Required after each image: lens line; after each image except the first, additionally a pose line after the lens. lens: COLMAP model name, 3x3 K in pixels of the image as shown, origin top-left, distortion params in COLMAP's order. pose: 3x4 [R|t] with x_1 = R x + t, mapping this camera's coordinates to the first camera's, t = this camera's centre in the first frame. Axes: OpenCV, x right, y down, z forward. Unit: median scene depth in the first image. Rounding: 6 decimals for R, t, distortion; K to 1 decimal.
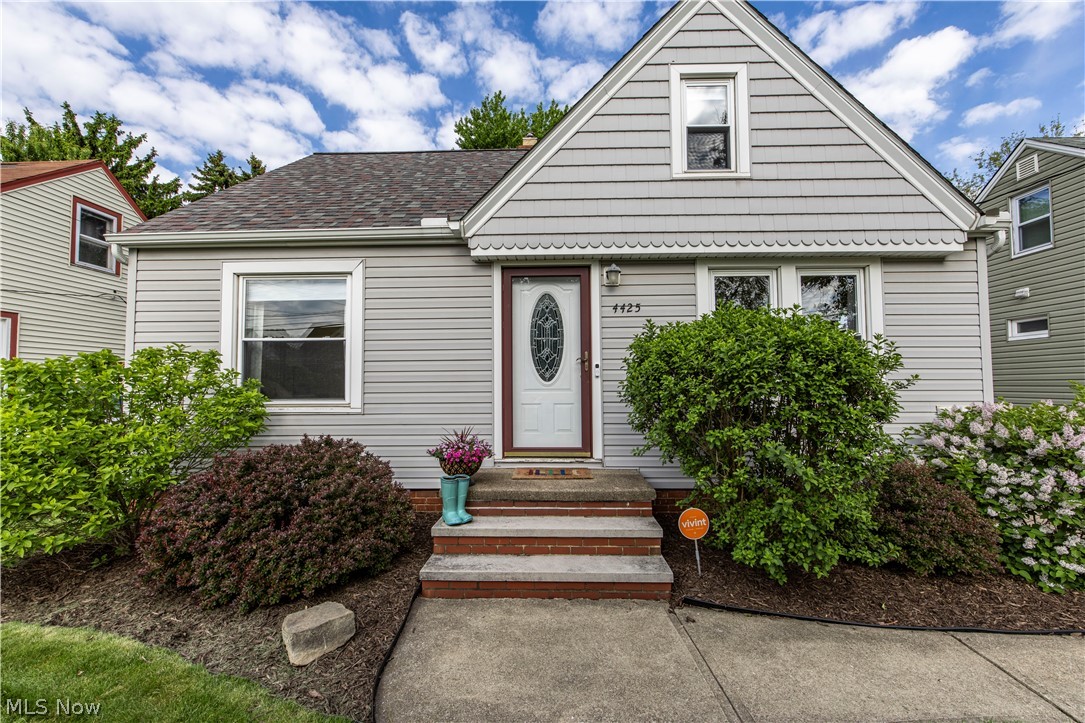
lens RADIAL K [[438.5, 0, 544.6], [0, 438.5, 358.9], [0, 0, 1]] dist [-0.001694, -0.000969]
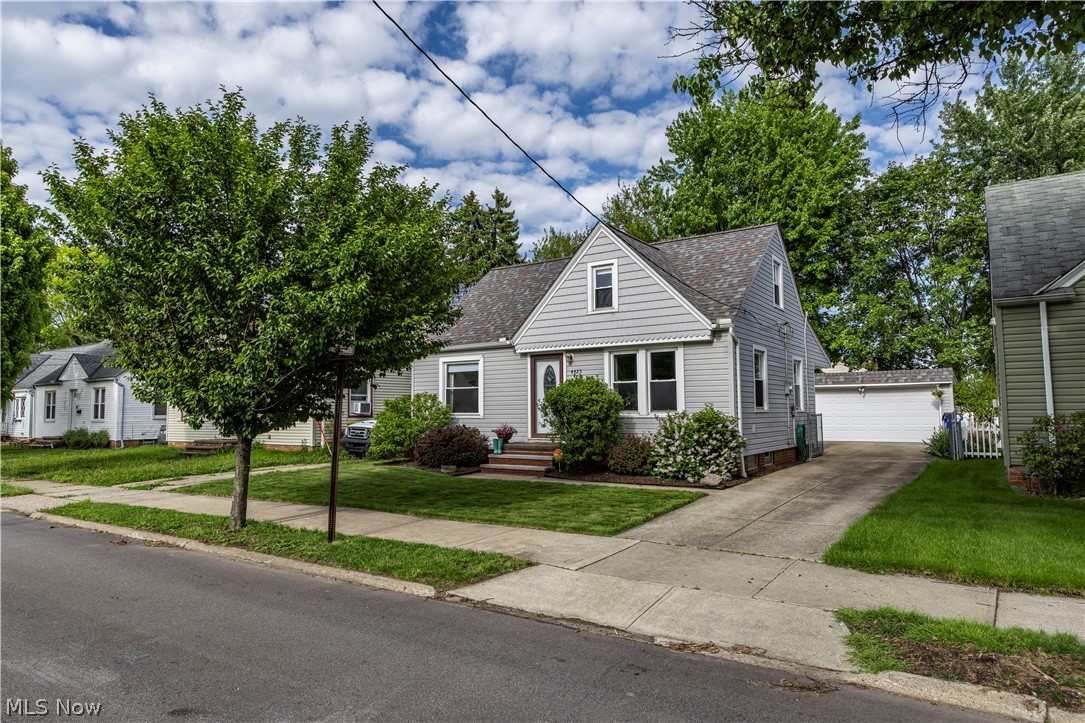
lens RADIAL K [[668.2, 0, 540.8], [0, 668.2, 360.4], [0, 0, 1]] dist [0.000806, -0.000062]
pose [[0.837261, -0.037331, -0.545527, 1.884326], [0.032305, 0.999301, -0.018803, -0.117402], [0.545848, -0.001880, 0.837882, -1.935469]]
